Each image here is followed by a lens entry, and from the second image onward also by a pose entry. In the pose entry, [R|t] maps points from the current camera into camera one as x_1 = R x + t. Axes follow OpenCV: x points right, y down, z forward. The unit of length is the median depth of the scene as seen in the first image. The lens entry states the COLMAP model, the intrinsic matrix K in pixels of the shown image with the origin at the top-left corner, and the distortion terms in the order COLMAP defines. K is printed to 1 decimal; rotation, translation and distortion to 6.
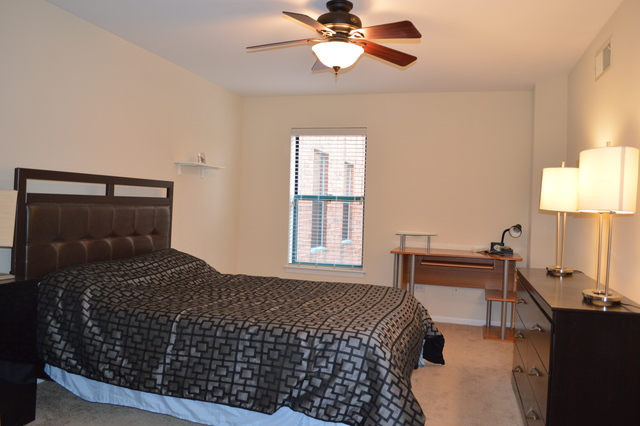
lens RADIAL K [[514.9, 0, 313.8], [0, 514.9, 211.7], [0, 0, 1]] dist [-0.083564, 0.011340]
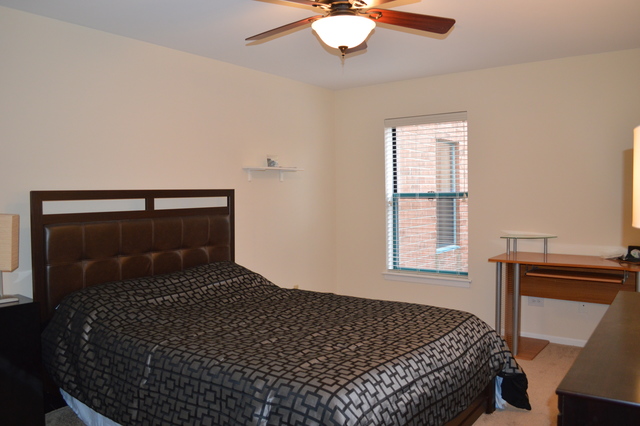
lens RADIAL K [[514.9, 0, 313.8], [0, 514.9, 211.7], [0, 0, 1]] dist [-0.083564, 0.011340]
pose [[0.937688, -0.031997, -0.346001, 0.266236], [0.038396, 0.999195, 0.011656, -0.030575], [0.345350, -0.024214, 0.938162, 0.206490]]
